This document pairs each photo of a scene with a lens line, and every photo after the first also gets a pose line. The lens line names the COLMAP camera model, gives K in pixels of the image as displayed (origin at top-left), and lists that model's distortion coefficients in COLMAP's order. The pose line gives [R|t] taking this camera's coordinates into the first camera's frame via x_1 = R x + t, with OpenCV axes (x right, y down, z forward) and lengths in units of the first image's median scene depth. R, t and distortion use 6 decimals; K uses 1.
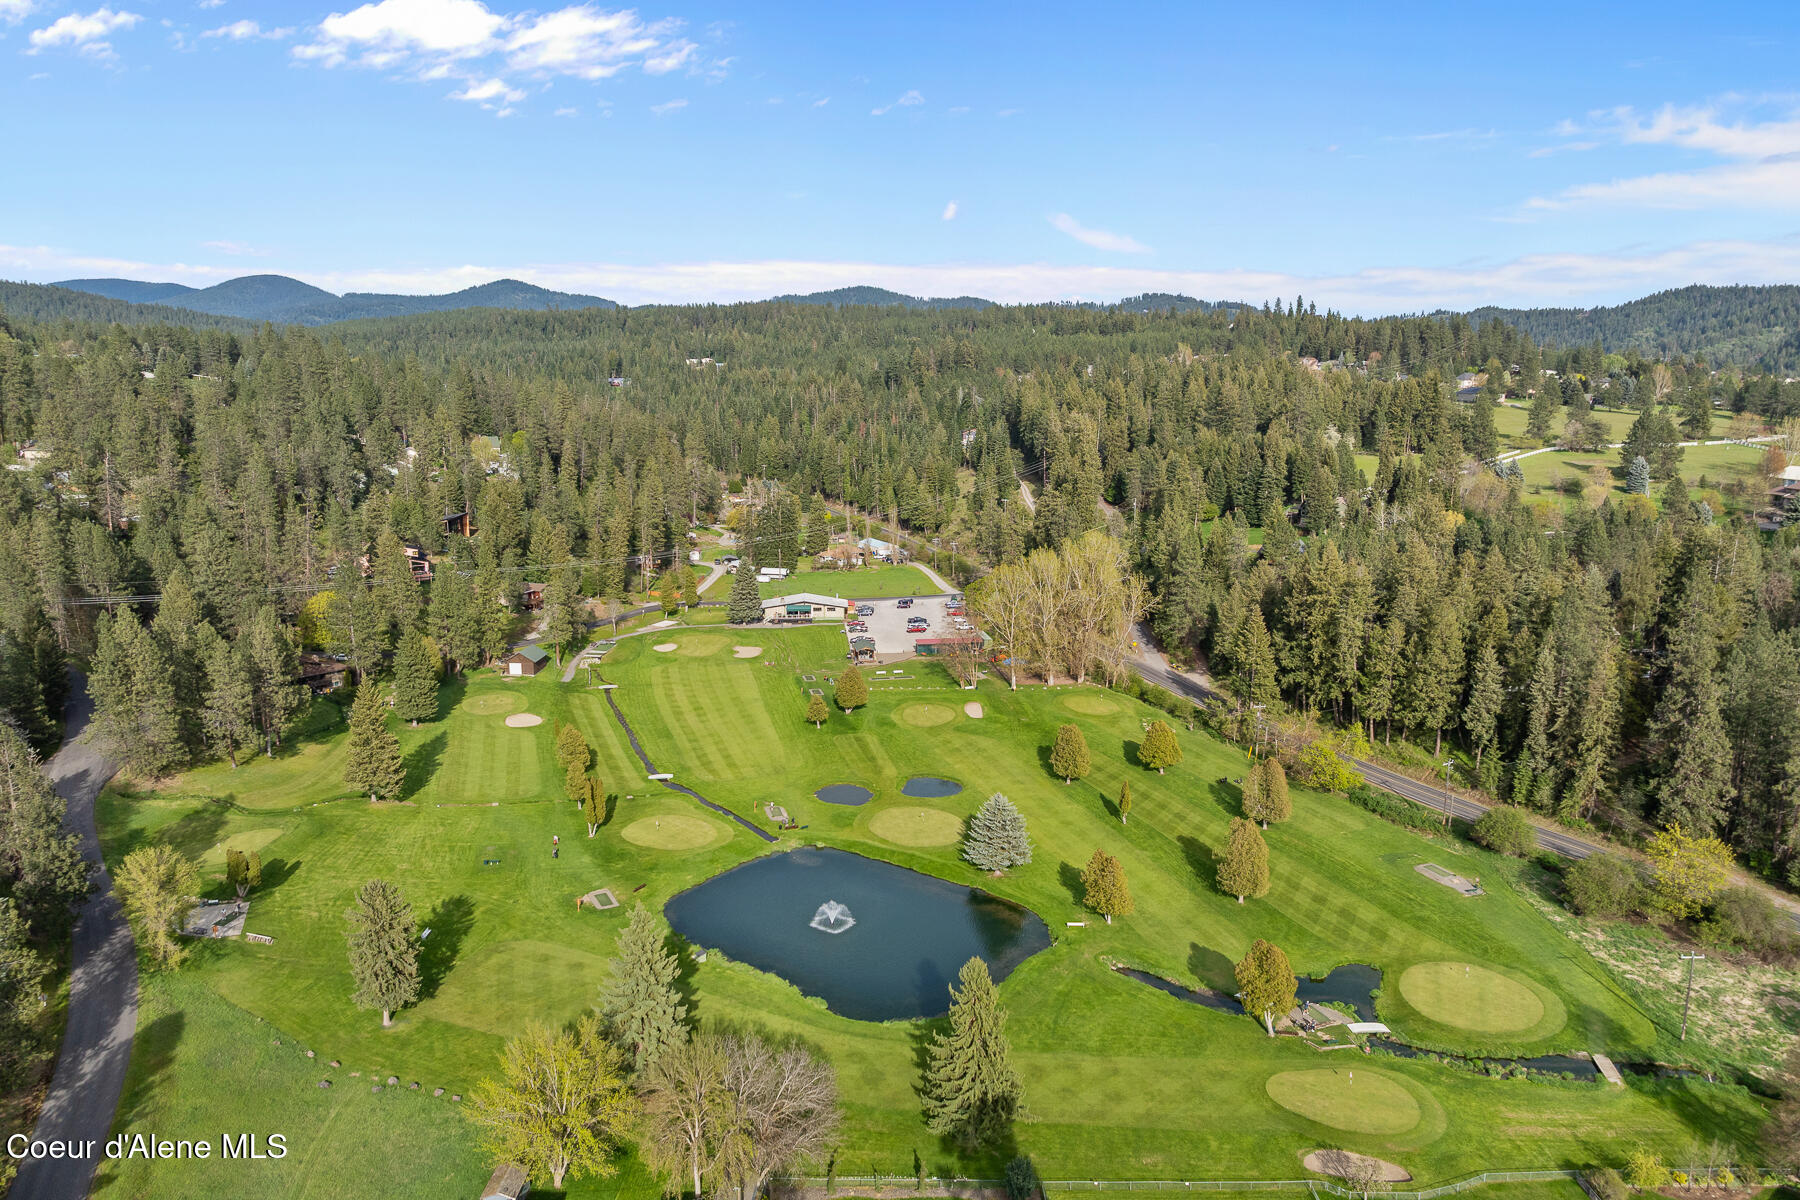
lens RADIAL K [[1445.3, 0, 903.5], [0, 1445.3, 605.0], [0, 0, 1]] dist [-0.013776, -0.026500]
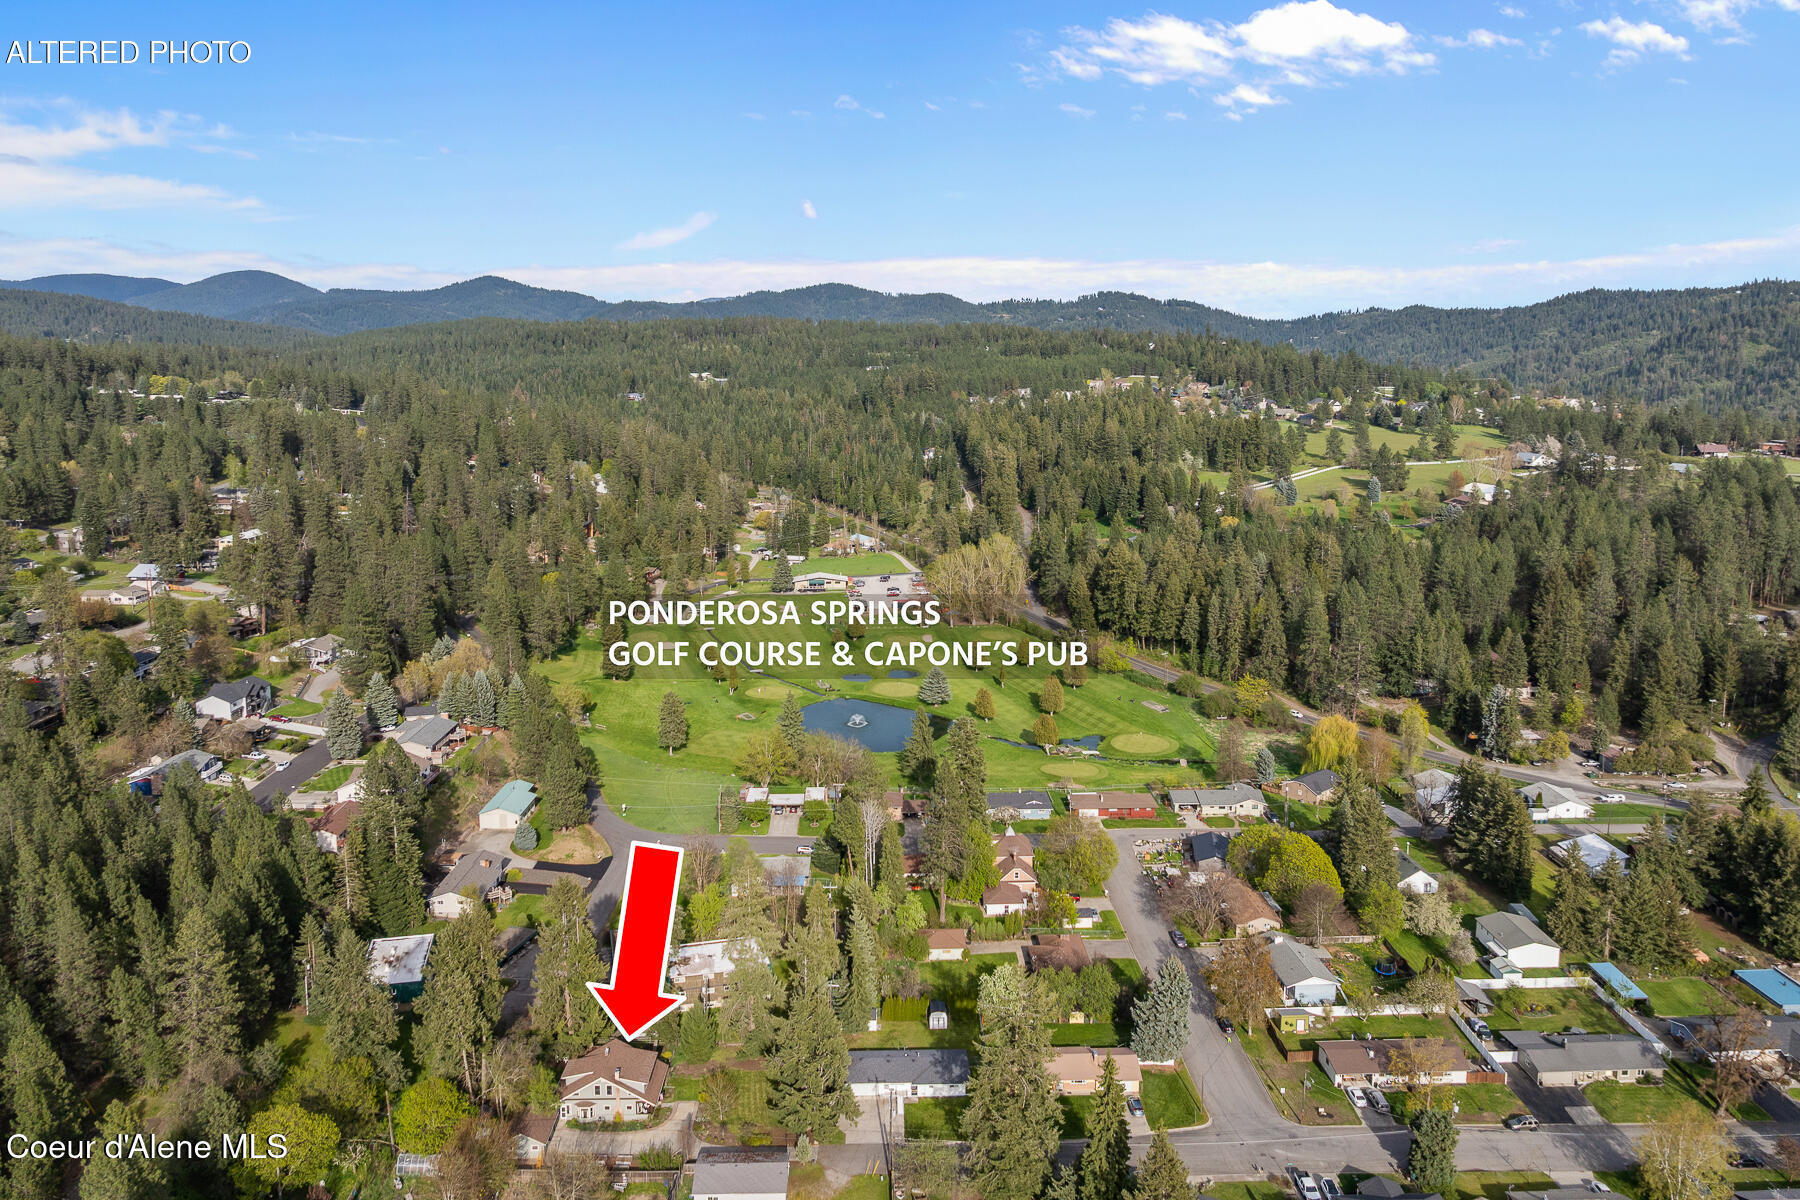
lens RADIAL K [[1445.3, 0, 901.4], [0, 1445.3, 591.6], [0, 0, 1]] dist [-0.013776, -0.026500]
pose [[0.999775, -0.008770, 0.019291, -0.009003], [0.008722, 0.999959, 0.002583, 0.007319], [-0.019313, -0.002414, 0.999811, -0.430627]]
